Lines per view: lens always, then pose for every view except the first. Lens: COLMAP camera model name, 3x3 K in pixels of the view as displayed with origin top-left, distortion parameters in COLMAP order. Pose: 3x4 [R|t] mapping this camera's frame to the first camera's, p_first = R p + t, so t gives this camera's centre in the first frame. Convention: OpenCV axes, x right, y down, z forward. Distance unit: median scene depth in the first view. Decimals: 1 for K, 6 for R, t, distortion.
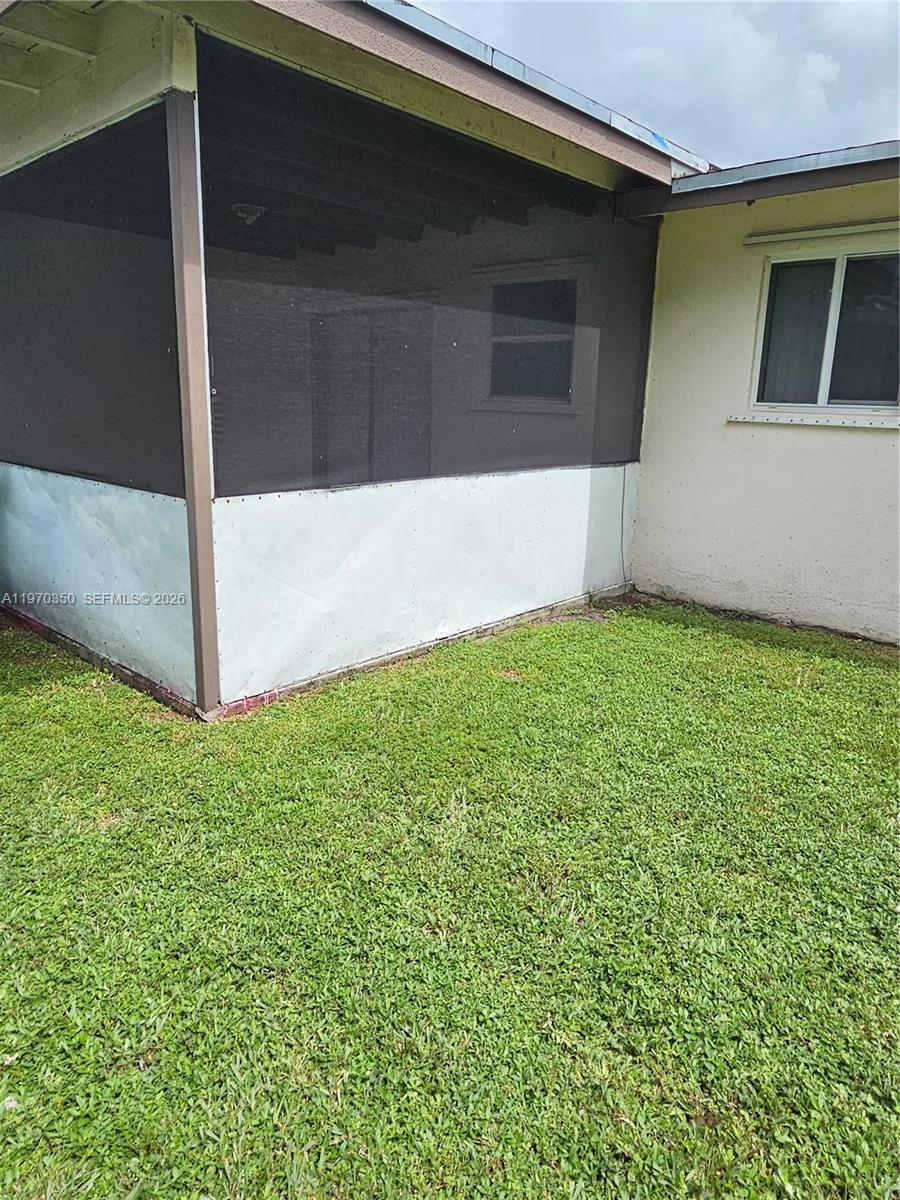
lens RADIAL K [[789.3, 0, 451.7], [0, 789.3, 597.9], [0, 0, 1]] dist [-0.002230, -0.000416]
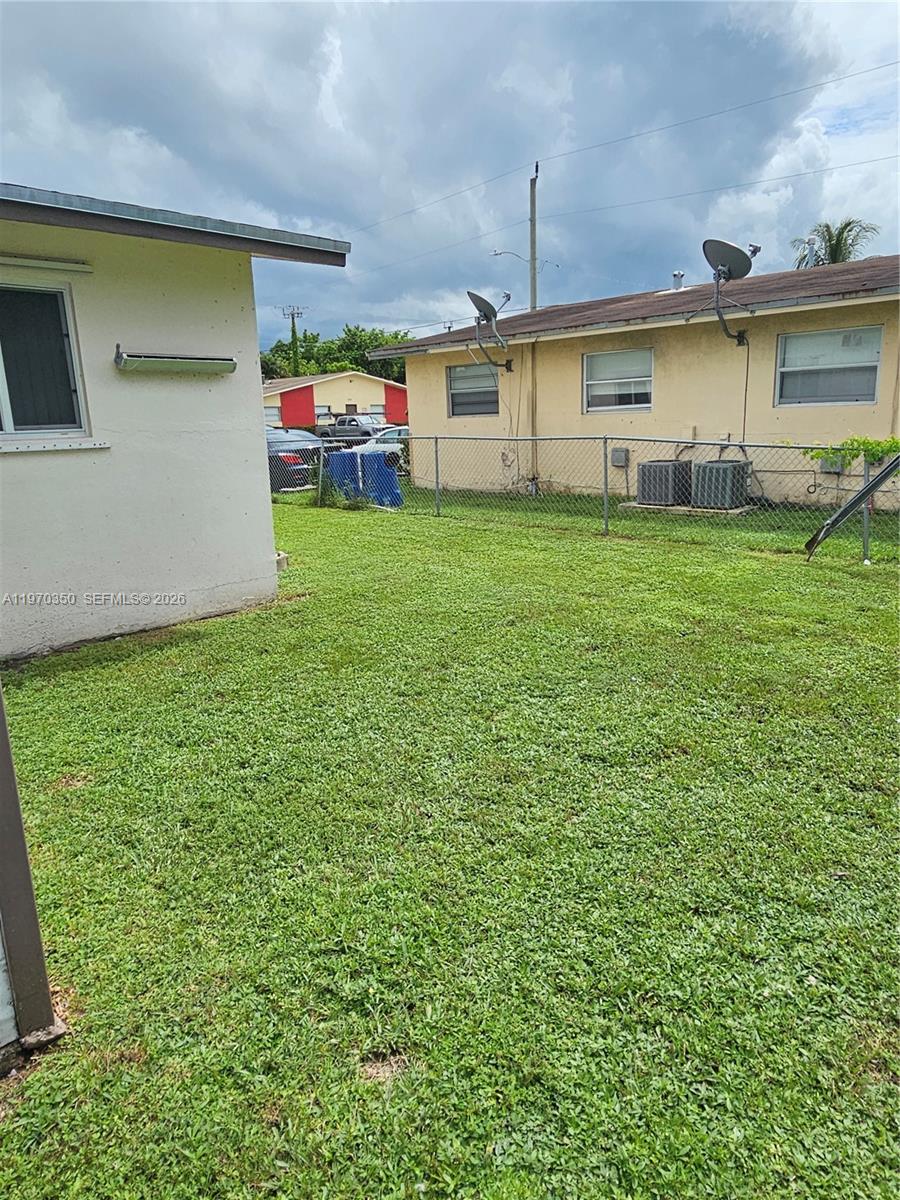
lens RADIAL K [[789.3, 0, 452.1], [0, 789.3, 601.0], [0, 0, 1]] dist [-0.002230, -0.000416]
pose [[0.038920, -0.255323, 0.966072, -0.567410], [0.282012, 0.930309, 0.234510, -0.133411], [-0.958621, 0.263317, 0.108211, 0.452375]]
